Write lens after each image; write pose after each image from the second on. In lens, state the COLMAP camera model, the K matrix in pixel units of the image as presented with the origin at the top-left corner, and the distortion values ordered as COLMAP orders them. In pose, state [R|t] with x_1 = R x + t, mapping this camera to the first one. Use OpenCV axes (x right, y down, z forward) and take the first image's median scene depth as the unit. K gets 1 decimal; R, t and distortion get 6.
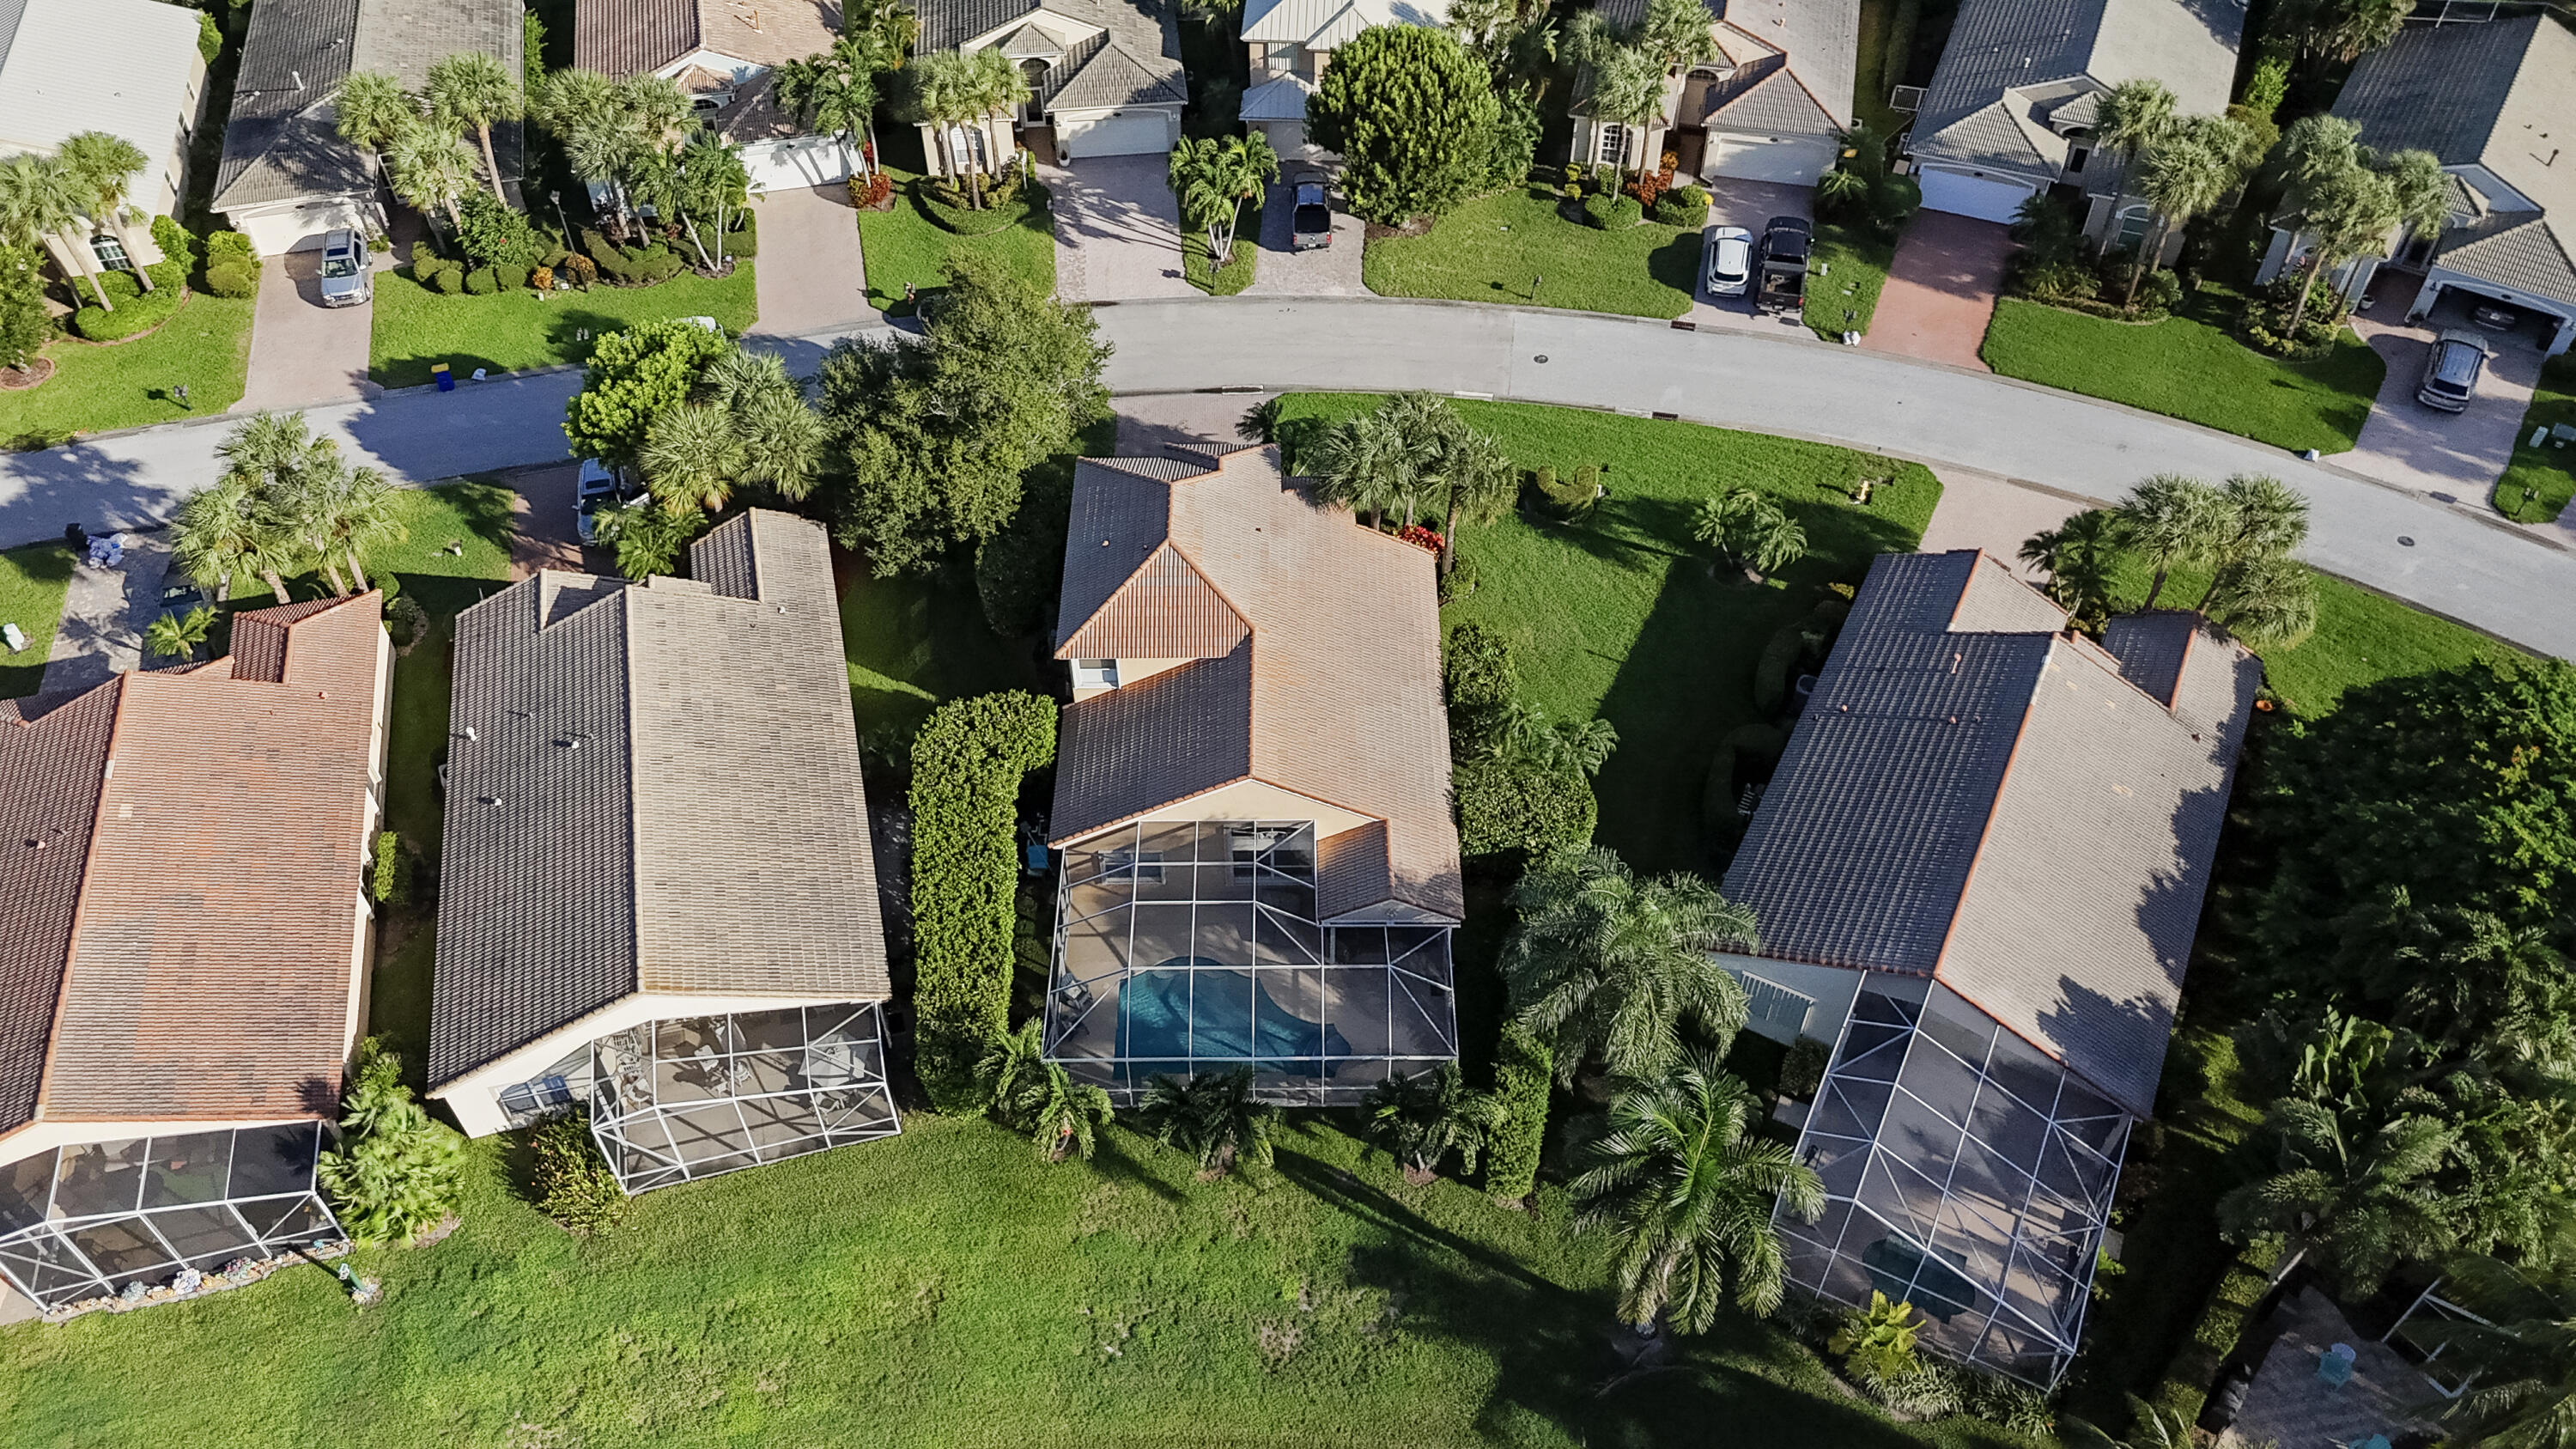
lens RADIAL K [[1905.7, 0, 1288.0], [0, 1905.7, 724.5], [0, 0, 1]] dist [0.046990, -0.031593]
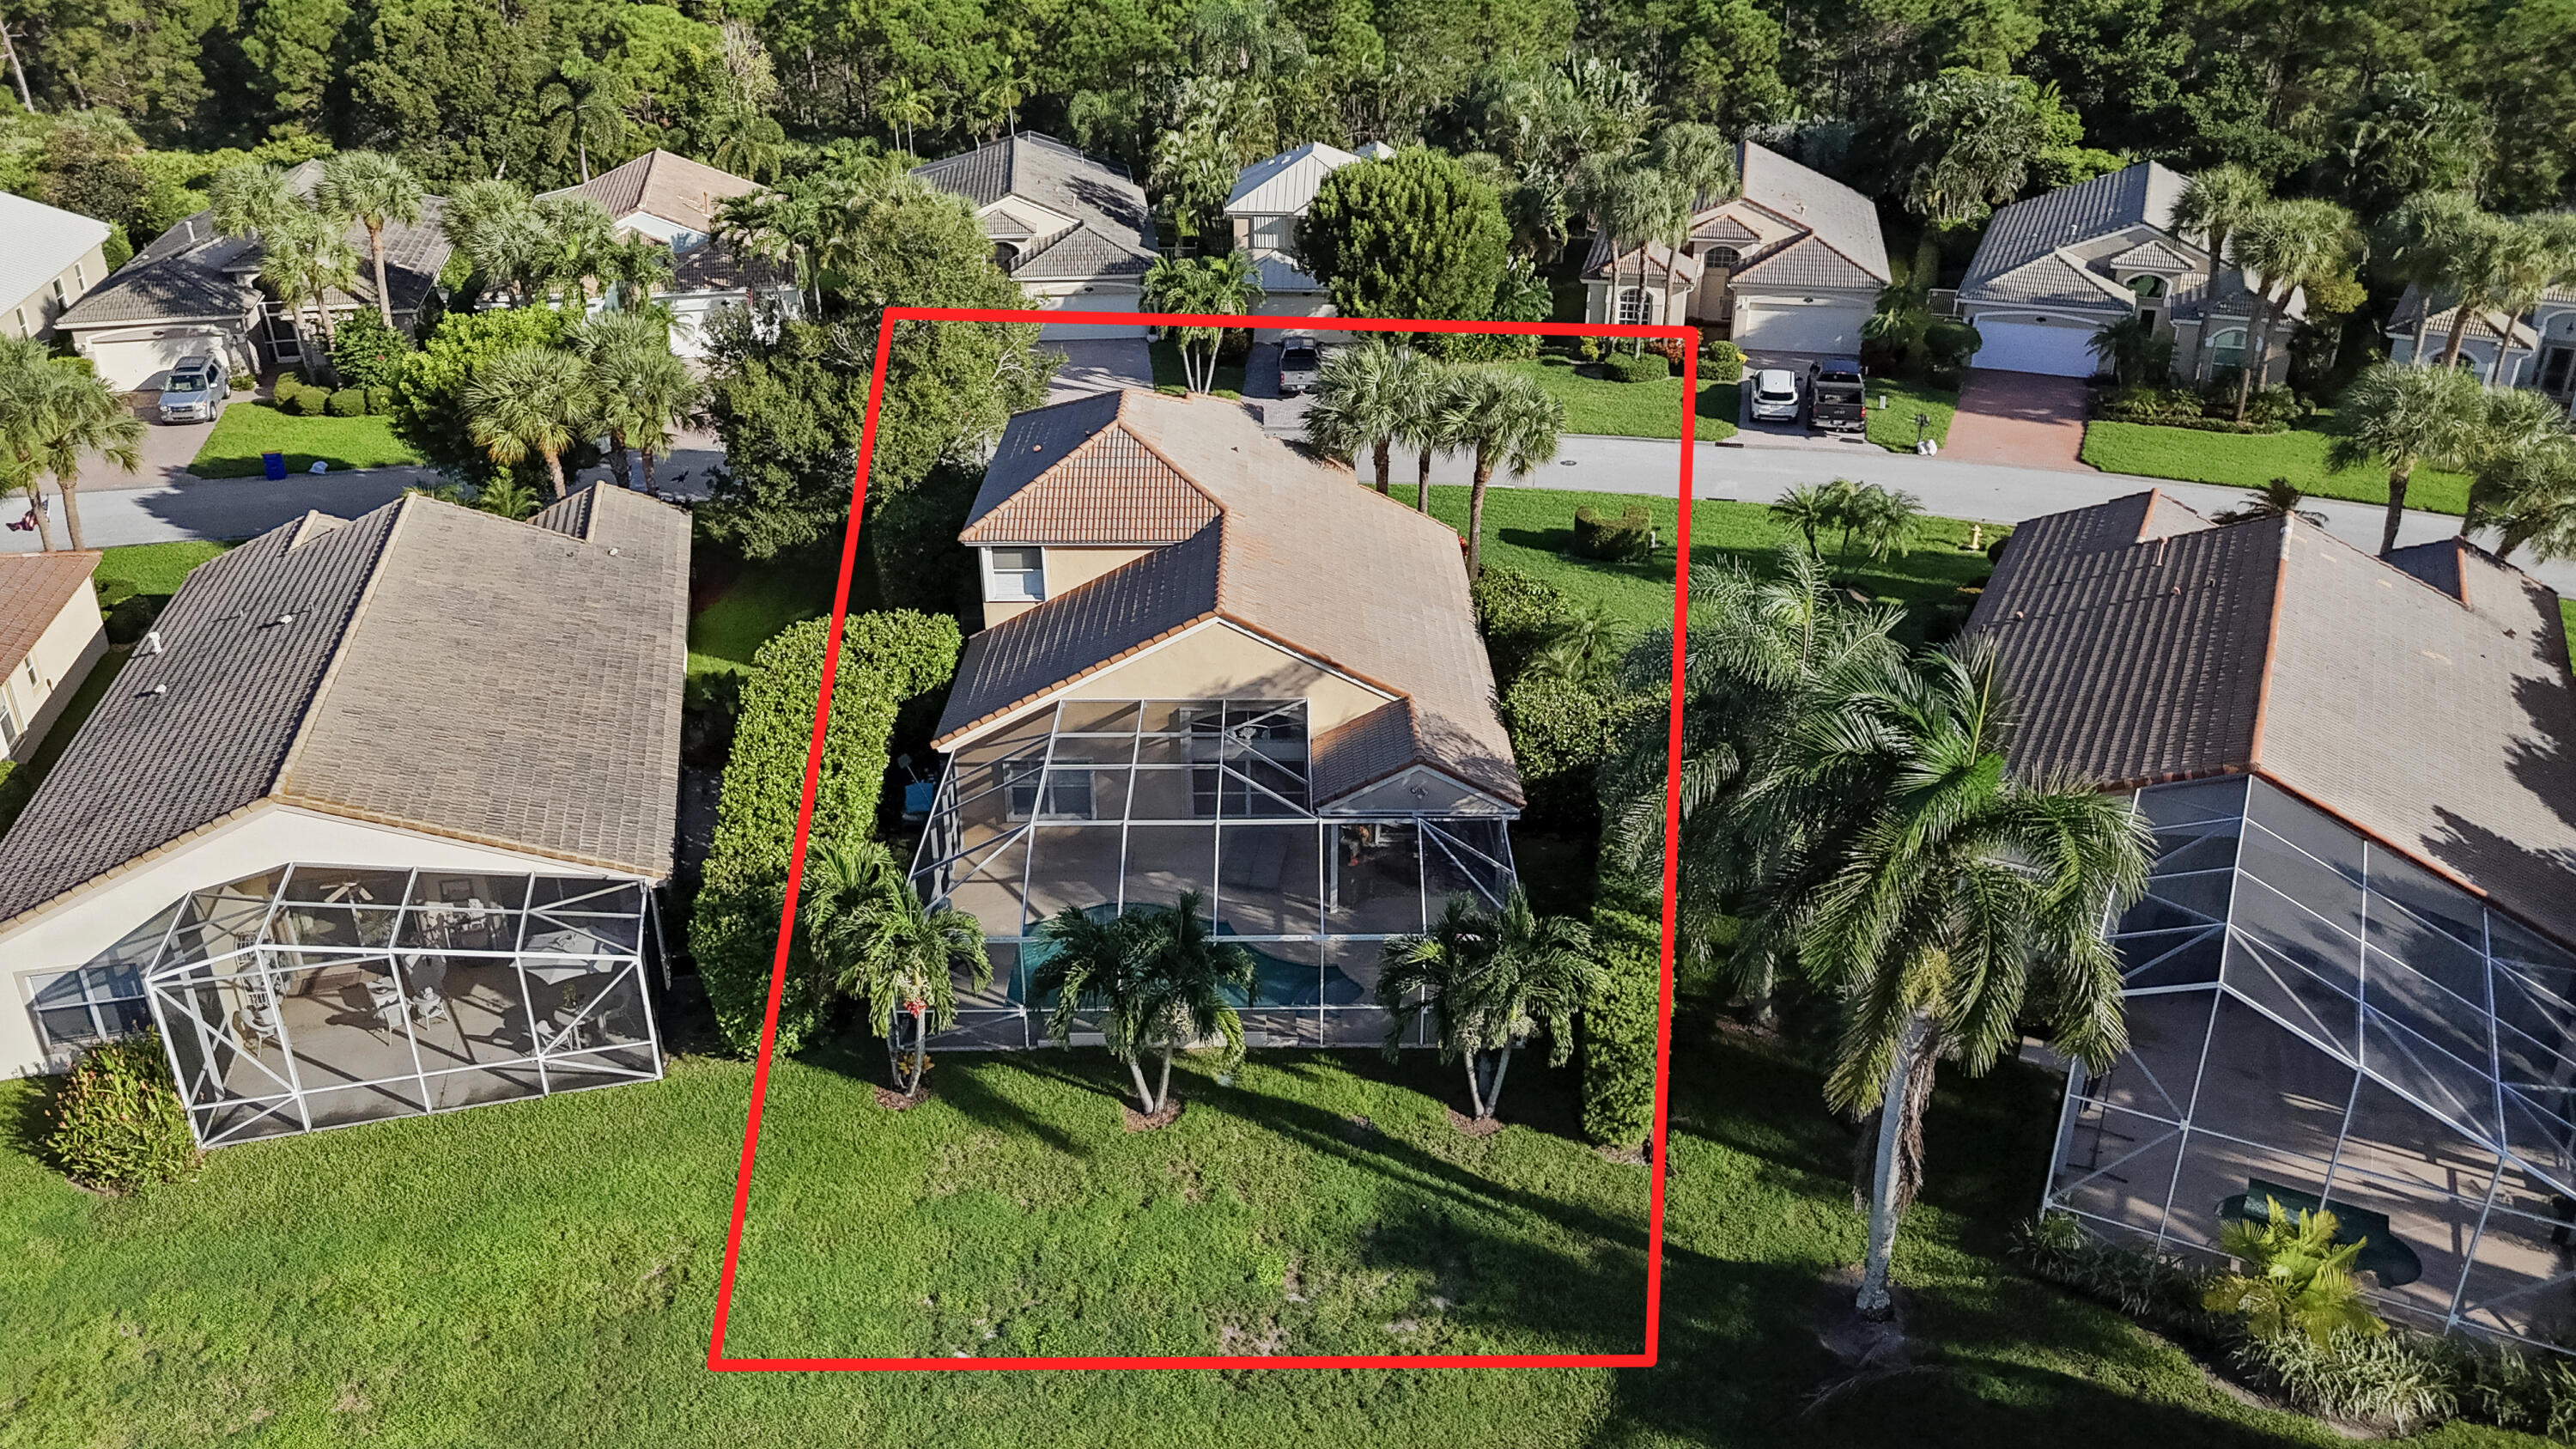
lens RADIAL K [[1905.7, 0, 1288.0], [0, 1905.7, 724.5], [0, 0, 1]] dist [0.046990, -0.031593]
pose [[0.999977, 0.003290, 0.005986, 0.002305], [-0.001009, 0.937860, -0.347013, 0.295554], [-0.006756, 0.346999, 0.937841, 0.324647]]
